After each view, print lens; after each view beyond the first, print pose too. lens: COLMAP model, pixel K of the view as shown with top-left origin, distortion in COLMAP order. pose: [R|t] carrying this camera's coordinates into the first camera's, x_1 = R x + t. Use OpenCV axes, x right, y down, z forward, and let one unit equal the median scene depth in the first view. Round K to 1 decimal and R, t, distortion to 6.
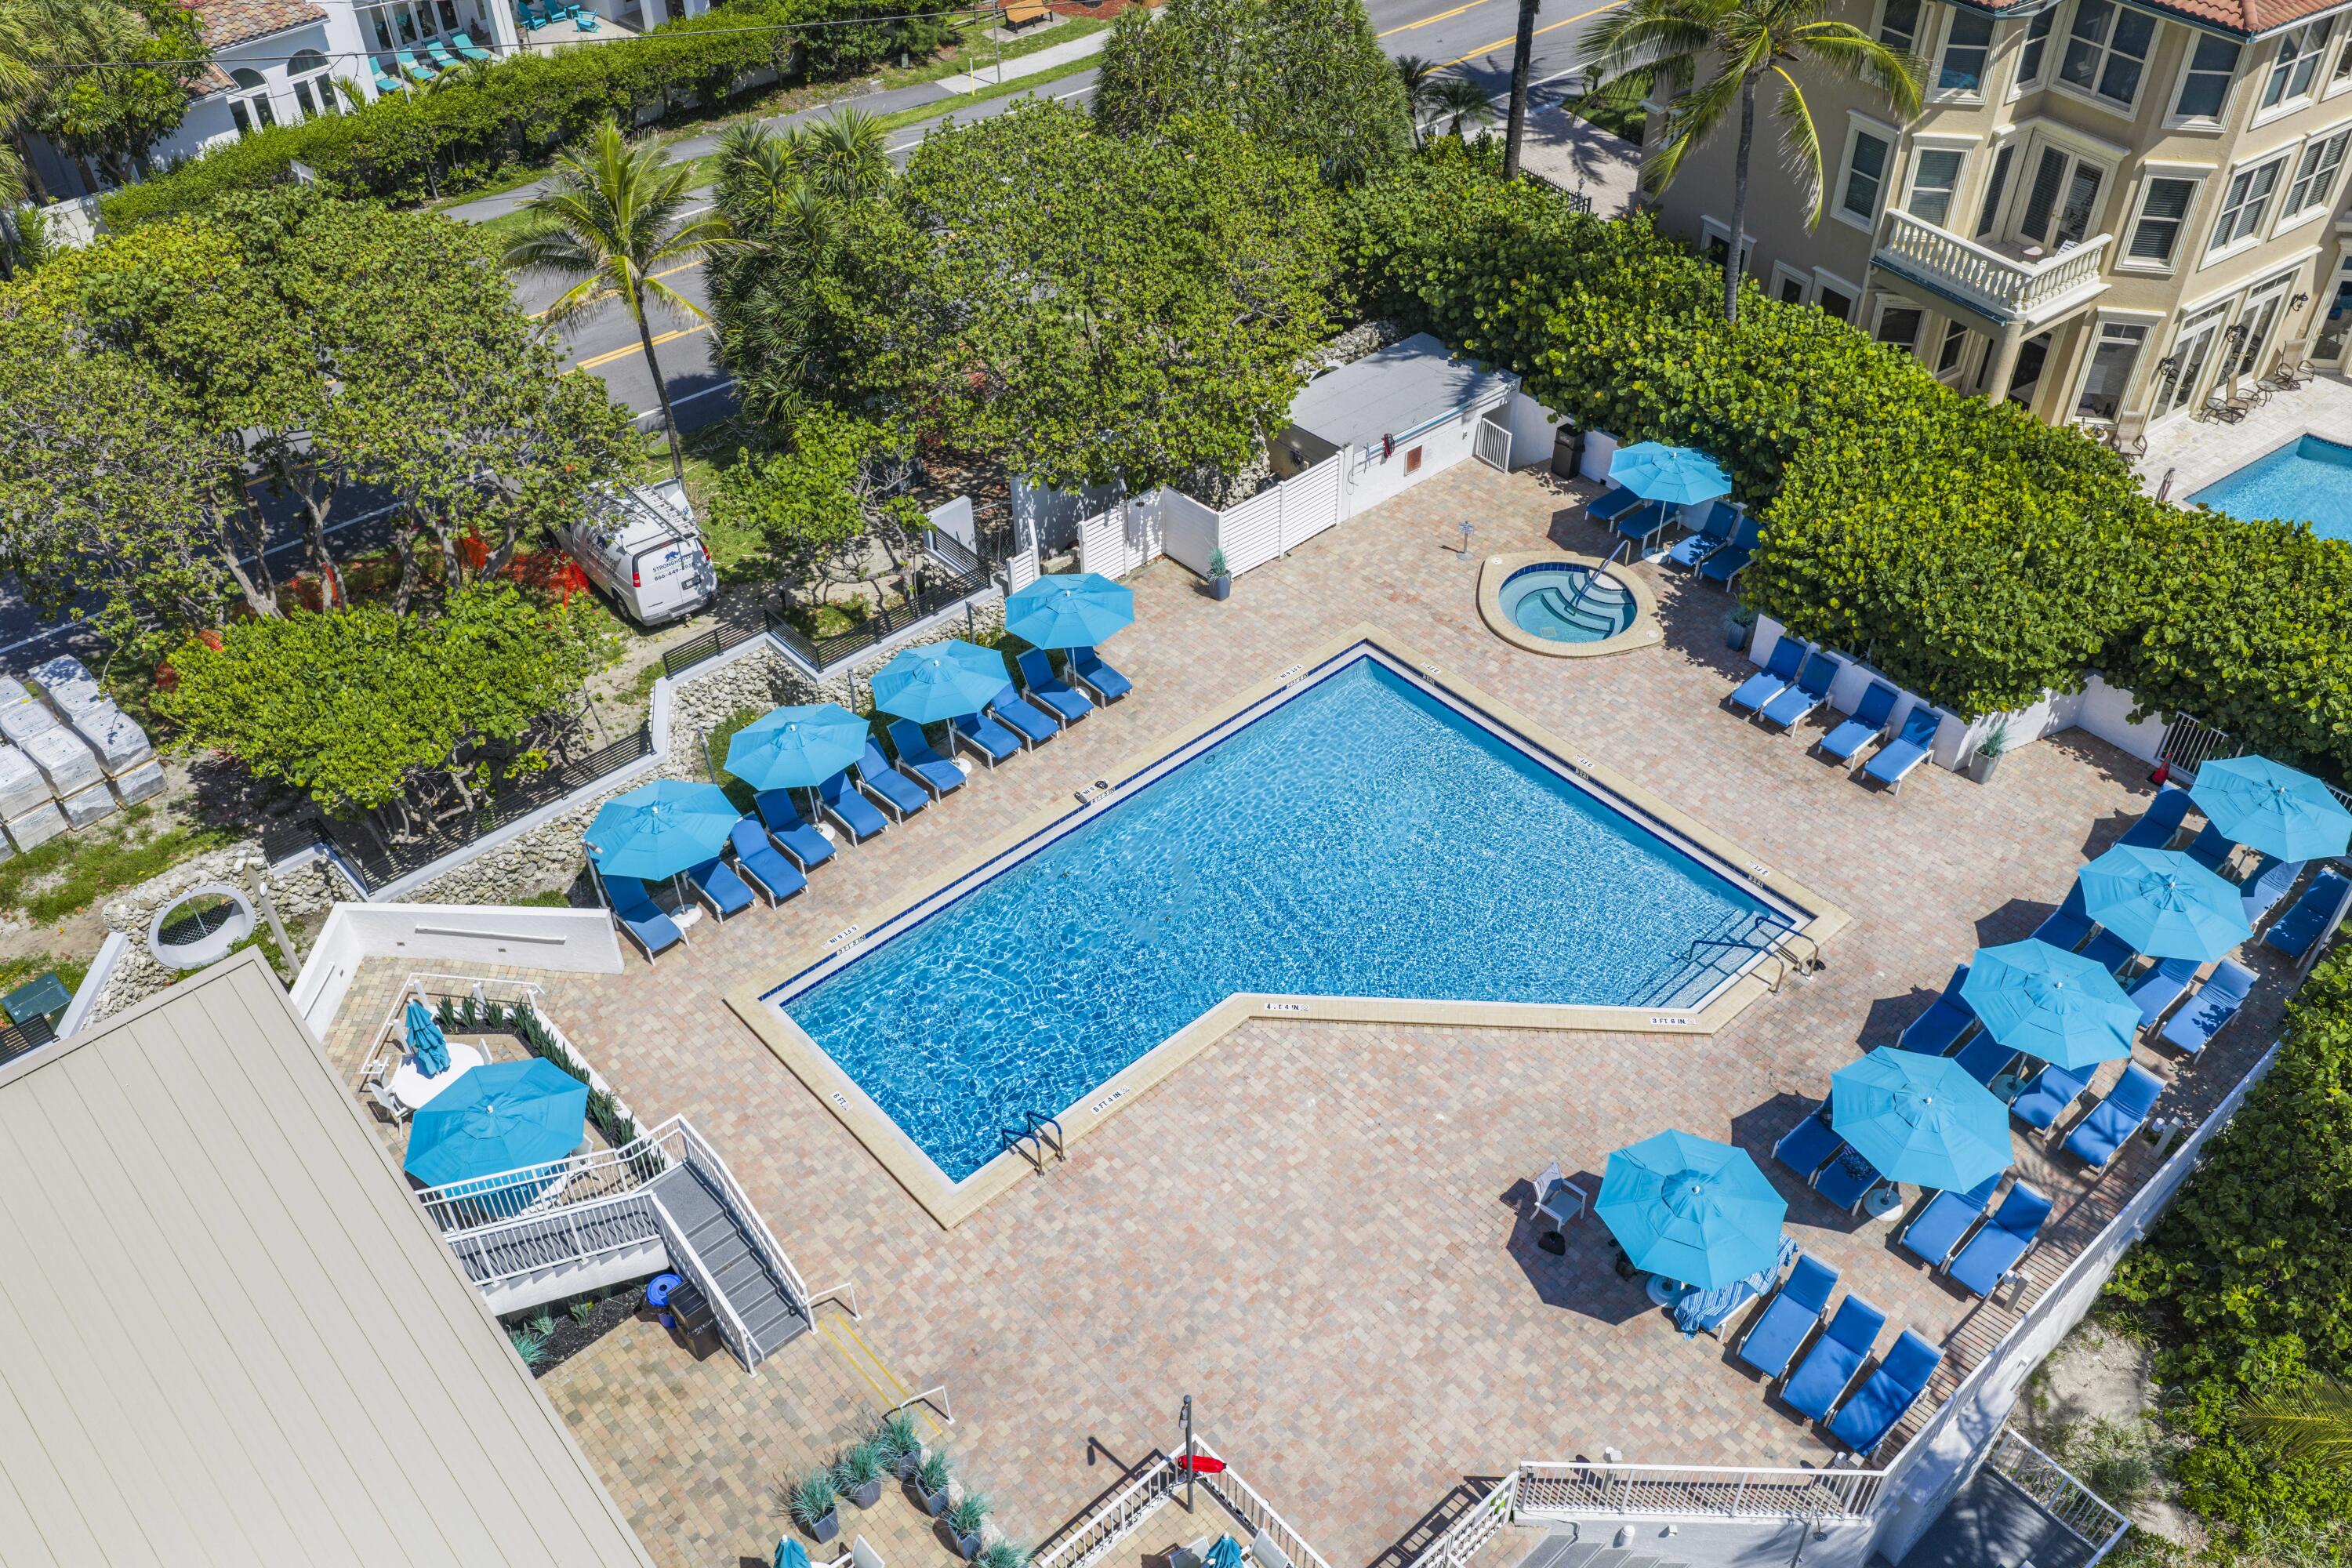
lens RADIAL K [[1977.7, 0, 1191.4], [0, 1977.7, 790.2], [0, 0, 1]] dist [0.032239, -0.069084]
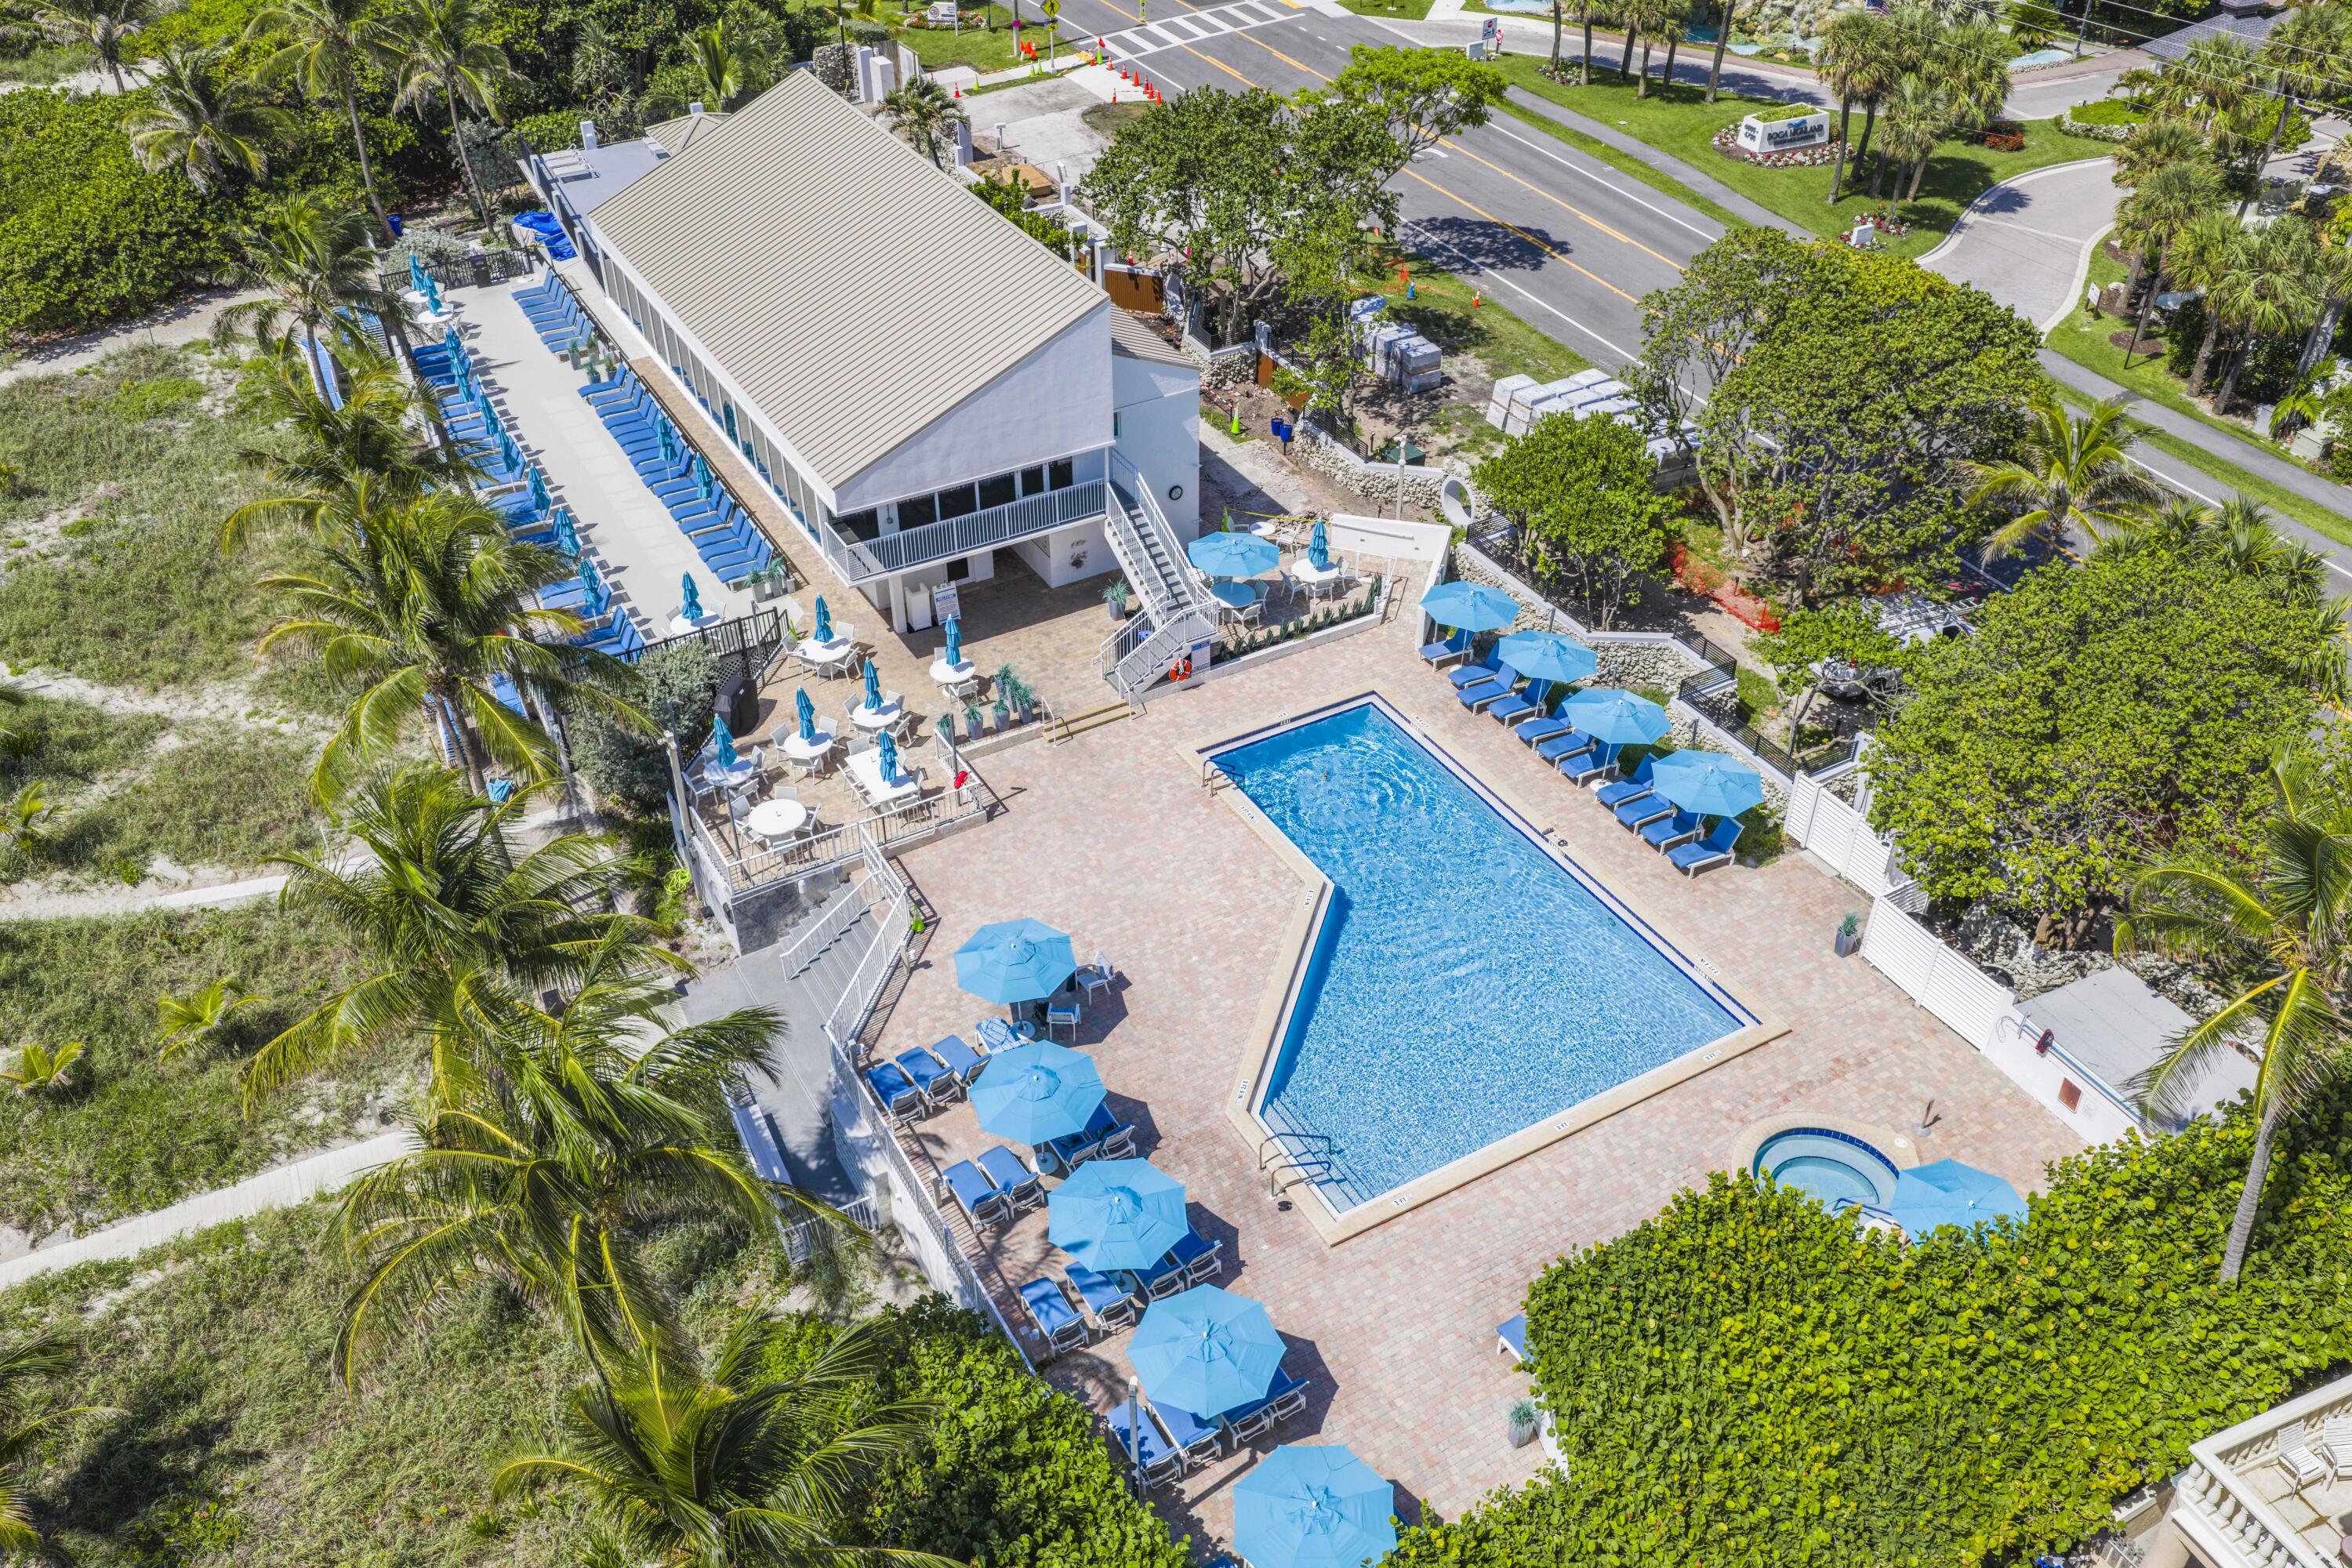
lens RADIAL K [[1977.7, 0, 1191.4], [0, 1977.7, 790.2], [0, 0, 1]] dist [0.032239, -0.069084]
pose [[-0.201560, 0.622458, -0.756254, 1.059107], [-0.650379, 0.492266, 0.578516, -0.674949], [0.732380, 0.608457, 0.305613, 0.449513]]
